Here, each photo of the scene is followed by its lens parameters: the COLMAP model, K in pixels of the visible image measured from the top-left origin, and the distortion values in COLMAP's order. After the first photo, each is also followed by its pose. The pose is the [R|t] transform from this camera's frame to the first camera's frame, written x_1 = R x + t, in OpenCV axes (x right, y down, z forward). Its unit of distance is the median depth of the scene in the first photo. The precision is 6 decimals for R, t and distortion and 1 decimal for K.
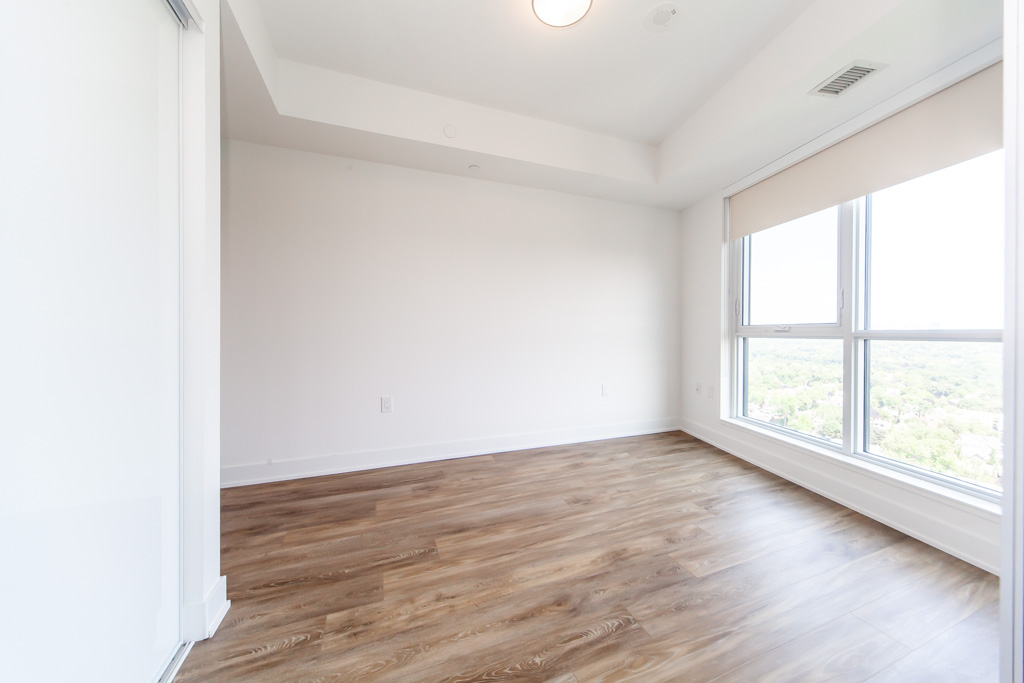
lens RADIAL K [[358.8, 0, 523.5], [0, 358.8, 337.6], [0, 0, 1]] dist [-0.000452, -0.000093]
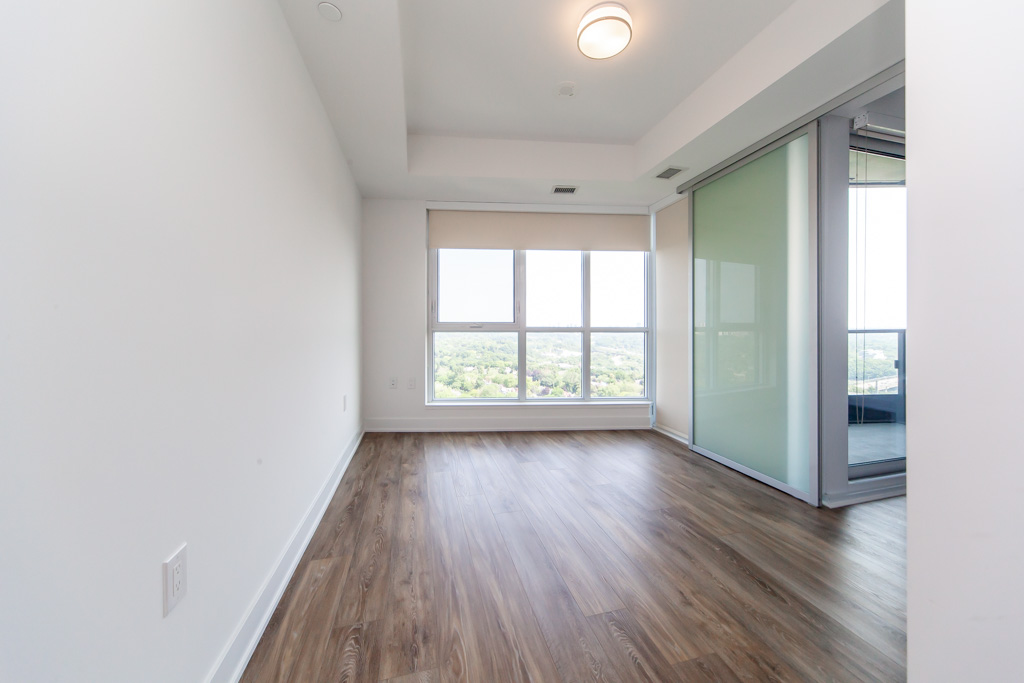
lens RADIAL K [[364.9, 0, 524.2], [0, 364.9, 322.6], [0, 0, 1]] dist [0.000779, 0.000032]
pose [[0.097527, 0.013472, 0.995142, -1.013876], [0.010691, 0.999837, -0.014583, -0.020208], [-0.995175, 0.012061, 0.097367, 1.062920]]
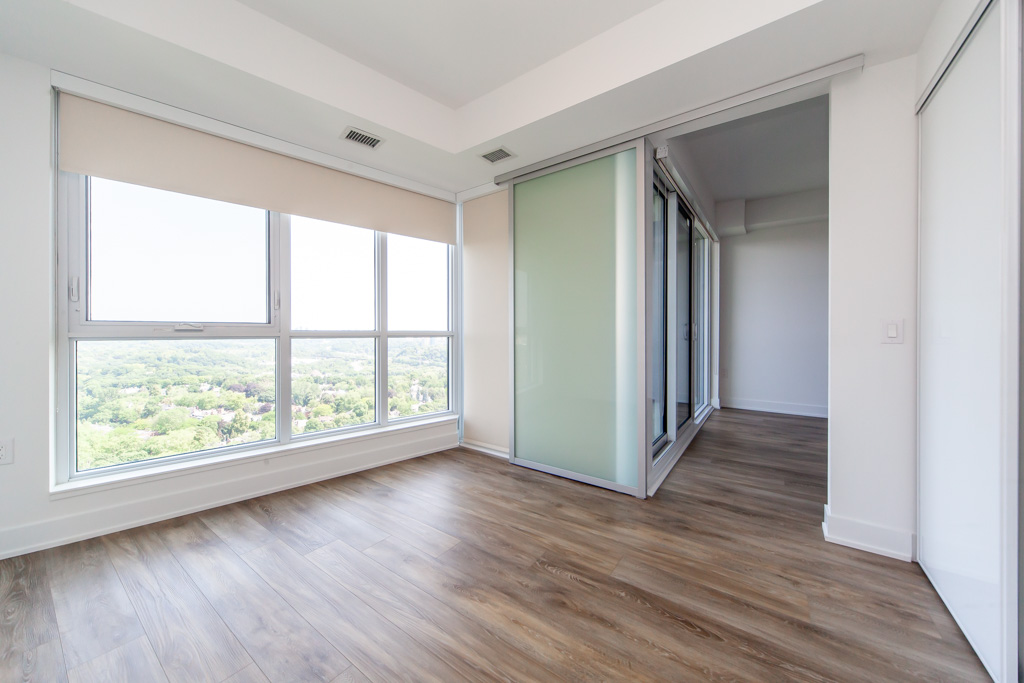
lens RADIAL K [[358.3, 0, 520.6], [0, 358.3, 330.9], [0, 0, 1]] dist [0.002307, -0.000087]
pose [[-0.547873, 0.000604, 0.836561, -0.530829], [0.008760, 0.999949, 0.005015, -0.023485], [-0.836516, 0.010076, -0.547850, 1.283358]]
